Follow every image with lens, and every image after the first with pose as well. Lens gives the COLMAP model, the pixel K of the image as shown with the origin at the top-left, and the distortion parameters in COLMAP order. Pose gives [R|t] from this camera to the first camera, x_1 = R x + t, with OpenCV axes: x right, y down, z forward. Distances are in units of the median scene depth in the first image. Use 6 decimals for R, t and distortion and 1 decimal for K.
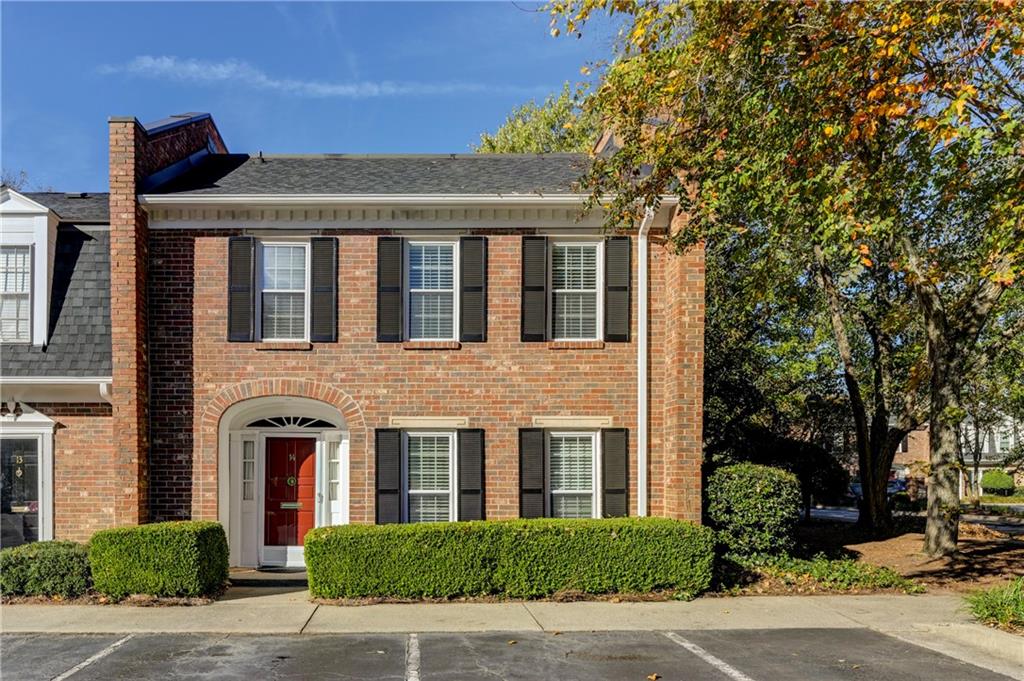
lens RADIAL K [[618.5, 0, 512.0], [0, 618.5, 340.5], [0, 0, 1]] dist [0.000605, 0.000393]
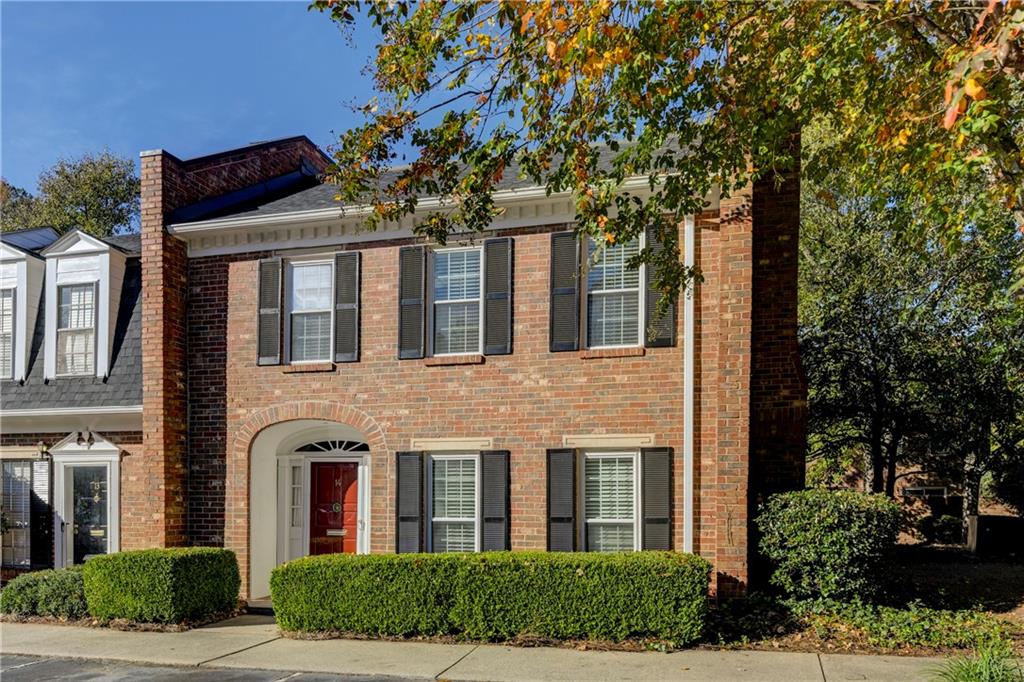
lens RADIAL K [[679.1, 0, 512.0], [0, 679.1, 355.0], [0, 0, 1]] dist [0.000582, -0.000003]
pose [[0.974206, -0.045925, -0.220939, 0.183320], [0.046742, 0.998906, -0.001532, 0.005241], [0.220768, -0.008834, 0.975286, 0.034549]]
